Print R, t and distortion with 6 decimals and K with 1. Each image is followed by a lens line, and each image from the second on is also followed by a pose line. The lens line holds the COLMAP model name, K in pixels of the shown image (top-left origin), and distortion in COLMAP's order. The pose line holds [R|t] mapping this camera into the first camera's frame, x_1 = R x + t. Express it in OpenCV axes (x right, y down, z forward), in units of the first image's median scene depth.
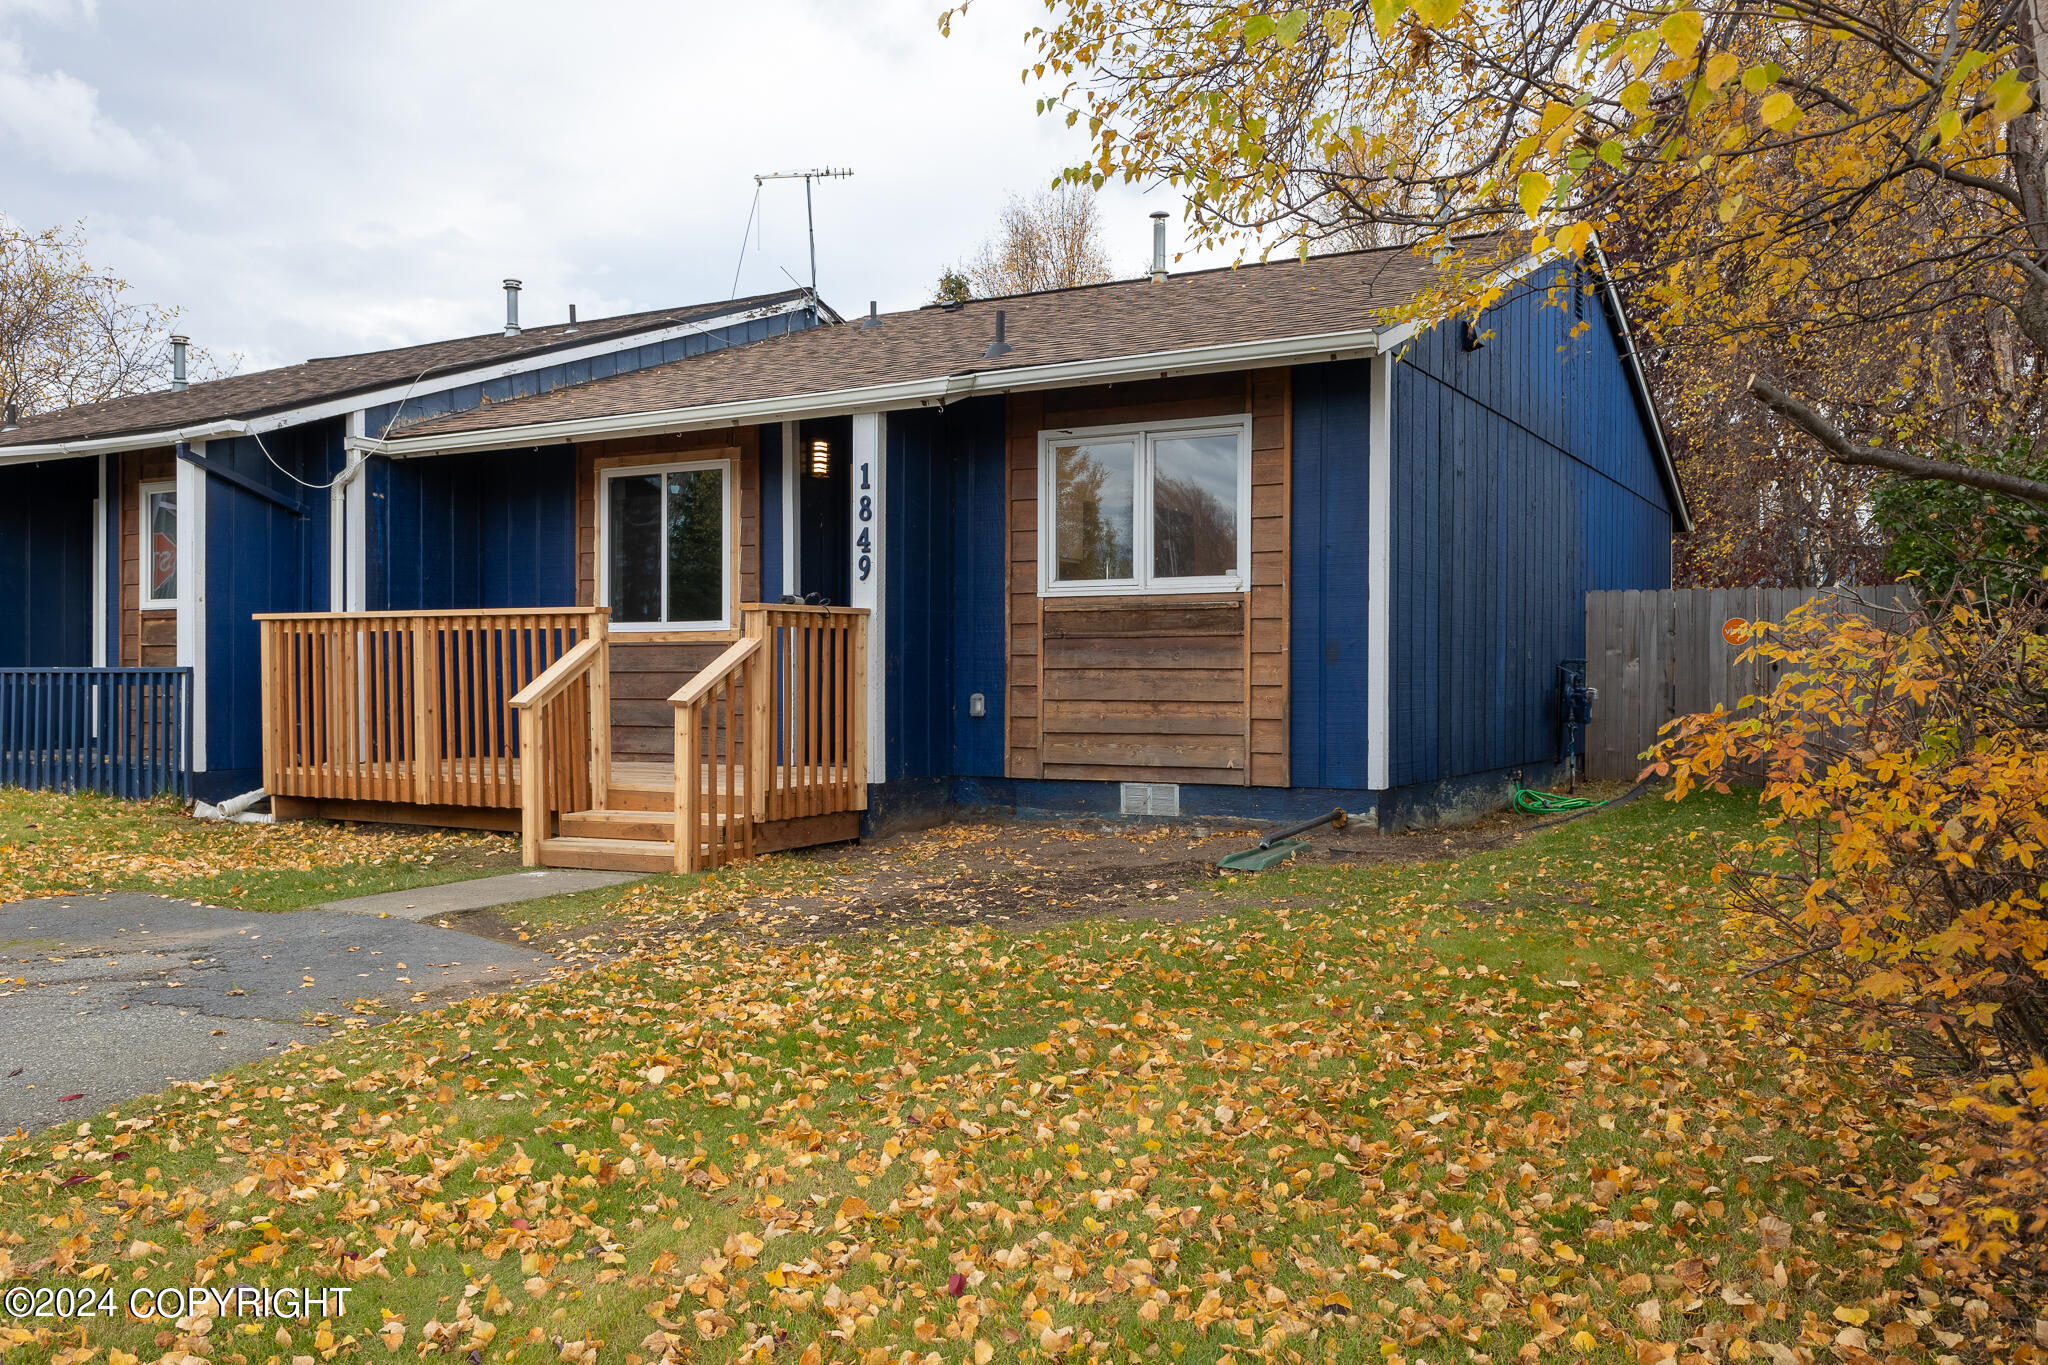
lens RADIAL K [[1766.2, 0, 1023.6], [0, 1766.2, 685.8], [0, 0, 1]] dist [0.004258, 0.001217]
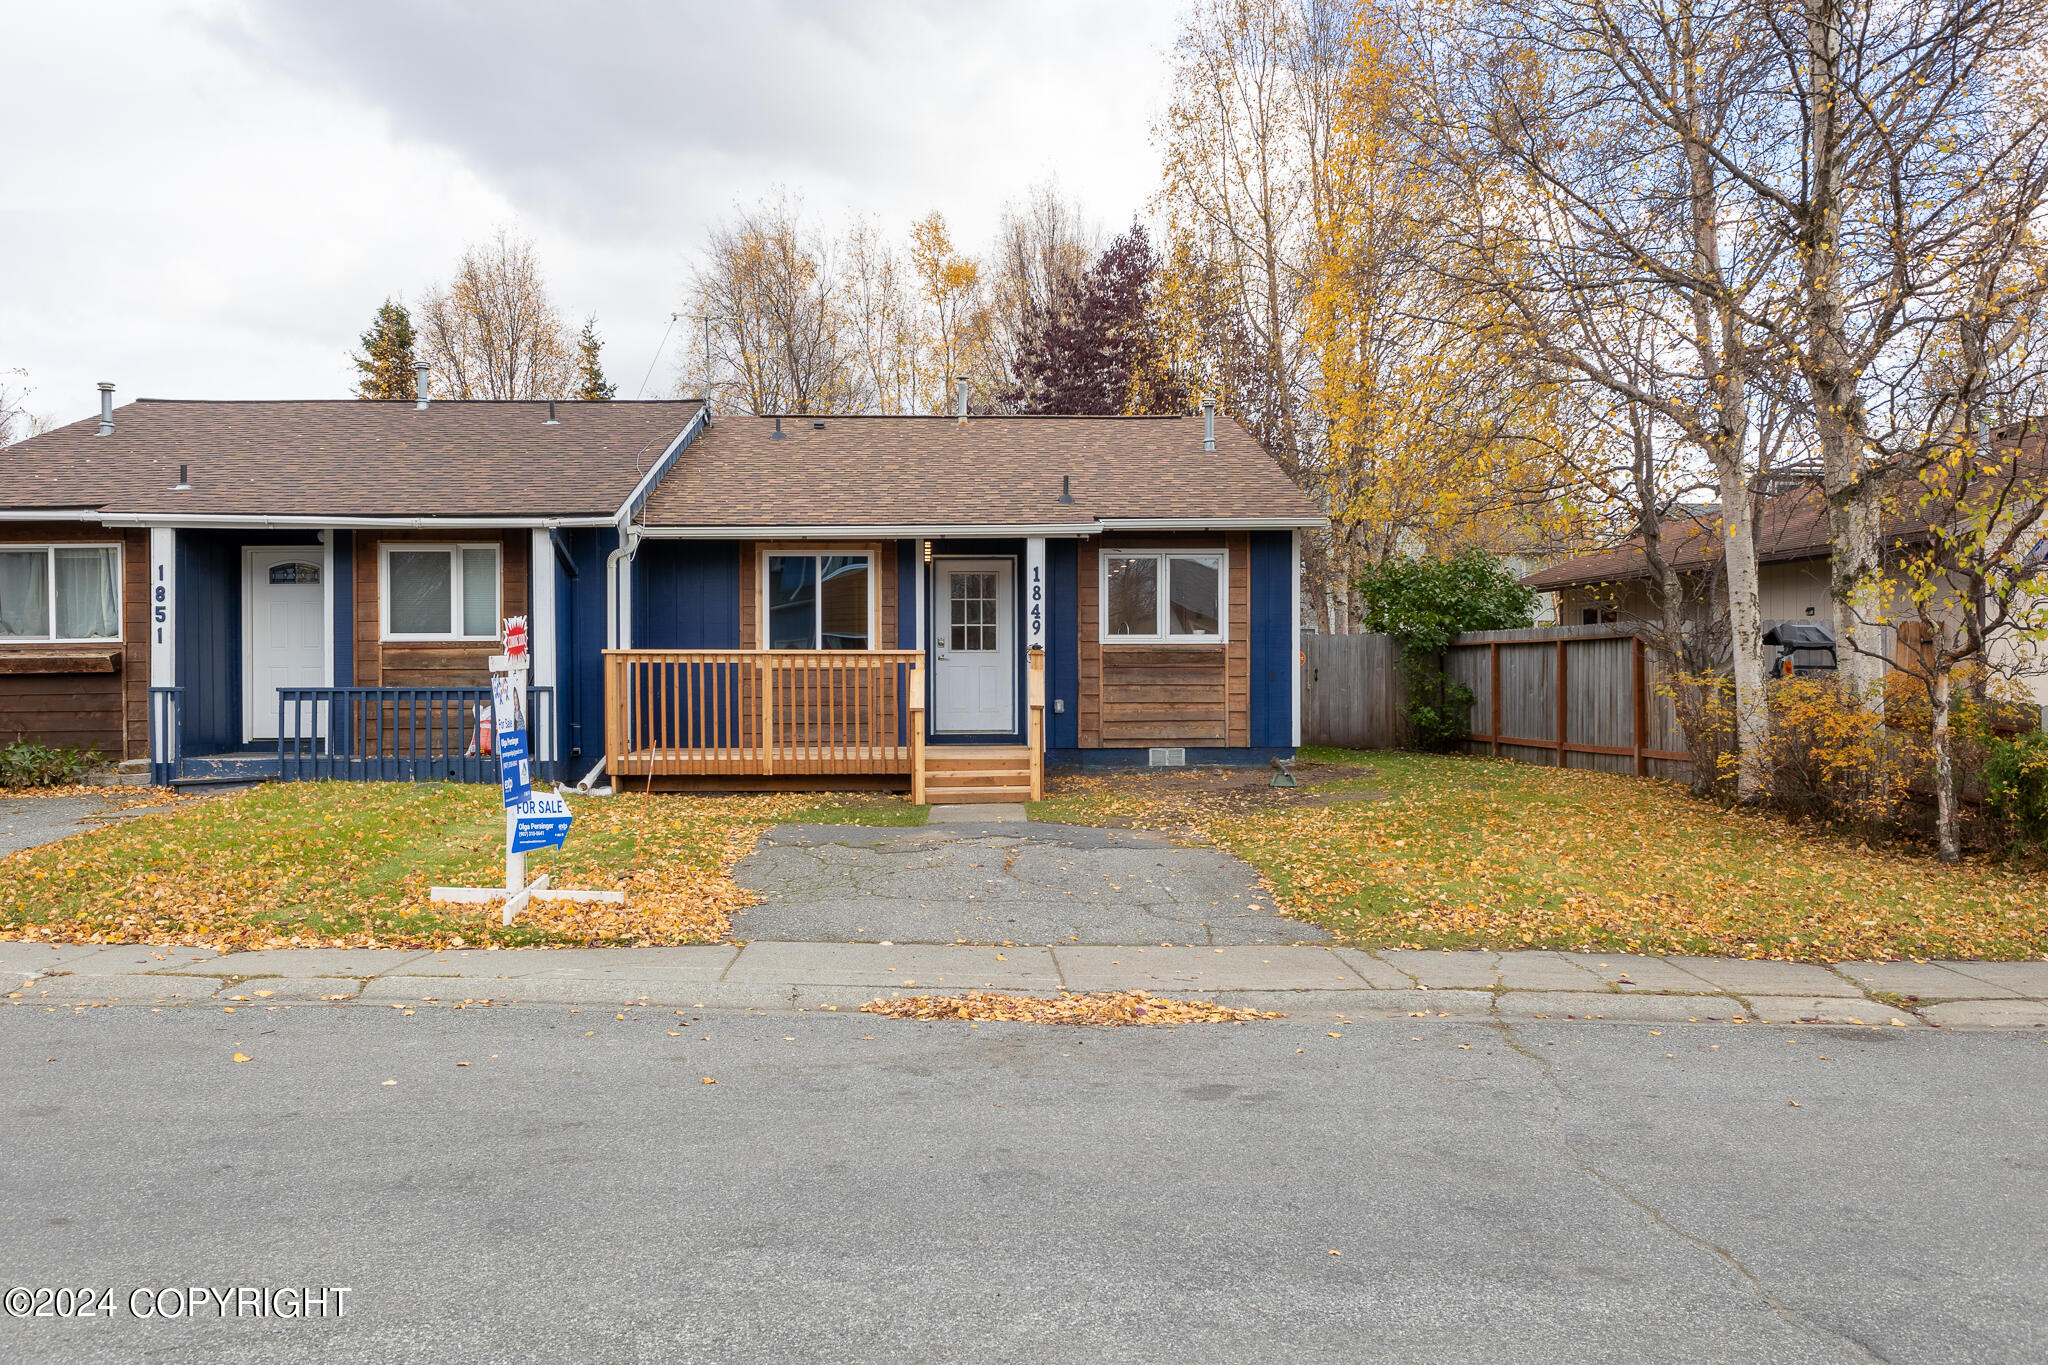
lens RADIAL K [[1766.2, 0, 1023.9], [0, 1766.2, 680.8], [0, 0, 1]] dist [0.004258, 0.001217]
pose [[0.840103, -0.006387, 0.542390, -1.034170], [0.002523, 0.999966, 0.007868, -0.028410], [-0.542422, -0.005242, 0.840090, -0.440600]]
